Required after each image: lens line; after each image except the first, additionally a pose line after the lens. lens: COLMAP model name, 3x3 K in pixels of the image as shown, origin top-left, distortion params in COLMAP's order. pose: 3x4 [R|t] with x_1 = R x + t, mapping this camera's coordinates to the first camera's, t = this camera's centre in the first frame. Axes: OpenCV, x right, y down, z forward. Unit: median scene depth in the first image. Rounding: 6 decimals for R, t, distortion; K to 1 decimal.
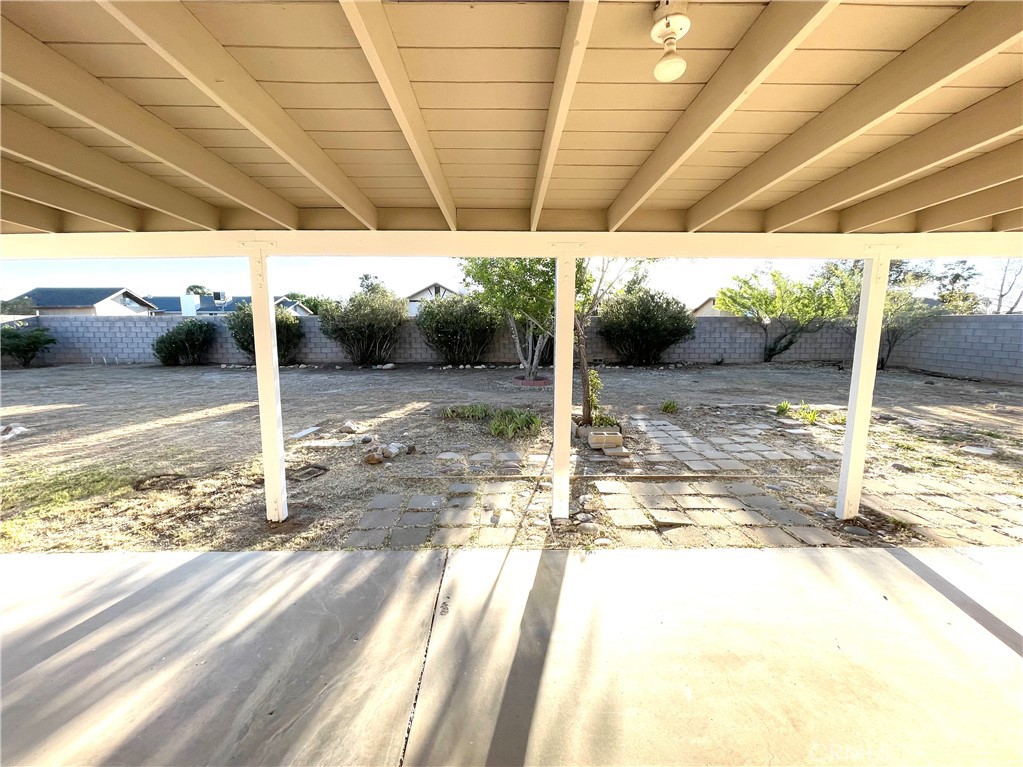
lens RADIAL K [[438.9, 0, 507.1], [0, 438.9, 384.3], [0, 0, 1]] dist [-0.004153, 0.000319]
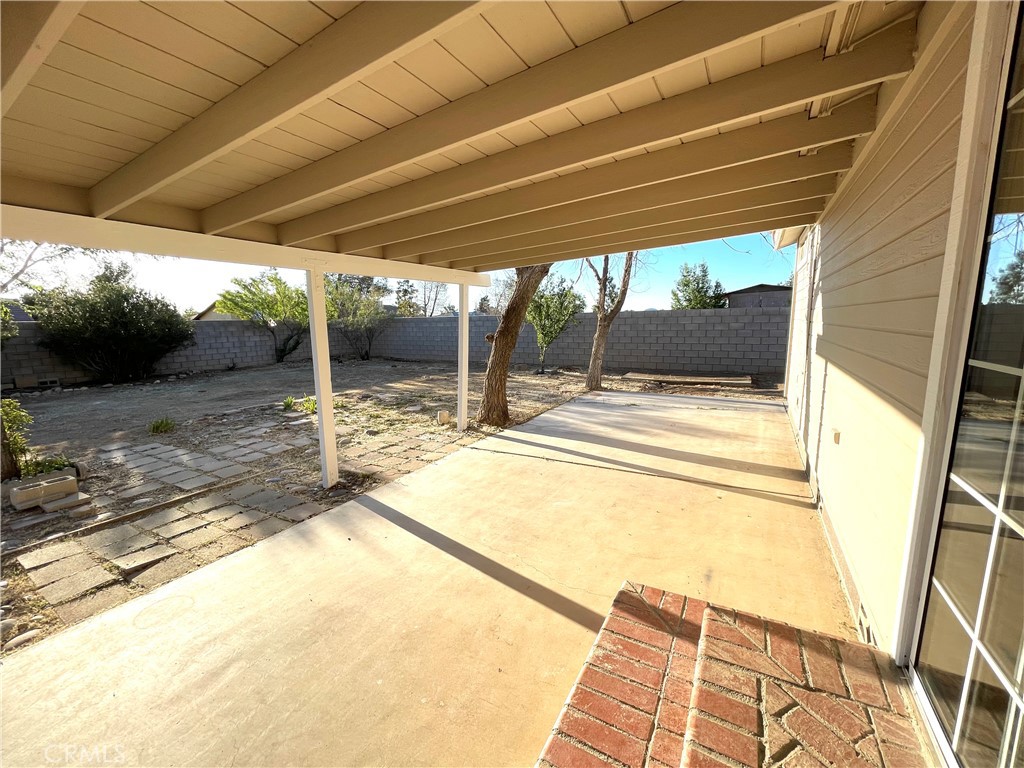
lens RADIAL K [[414.5, 0, 519.8], [0, 414.5, 384.4], [0, 0, 1]] dist [-0.010545, 0.000954]
pose [[0.498134, -0.141032, 0.855554, 0.067295], [0.139946, 0.986825, 0.081189, 0.007328], [-0.855733, 0.079288, 0.511307, -0.033422]]
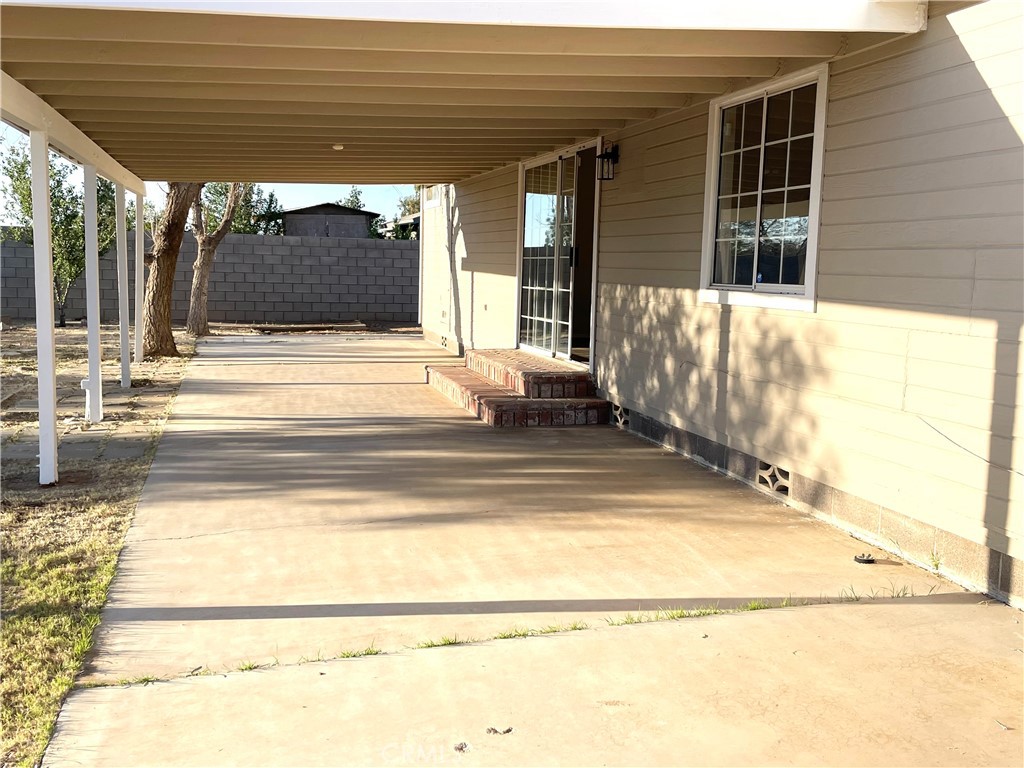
lens RADIAL K [[1009.4, 0, 511.7], [0, 1009.4, 383.2], [0, 0, 1]] dist [0.010392, 0.000000]
pose [[-0.258332, -0.121810, 0.958346, -0.711701], [0.112331, 0.981502, 0.155033, -0.006474], [-0.959503, 0.147702, -0.239870, 0.180299]]
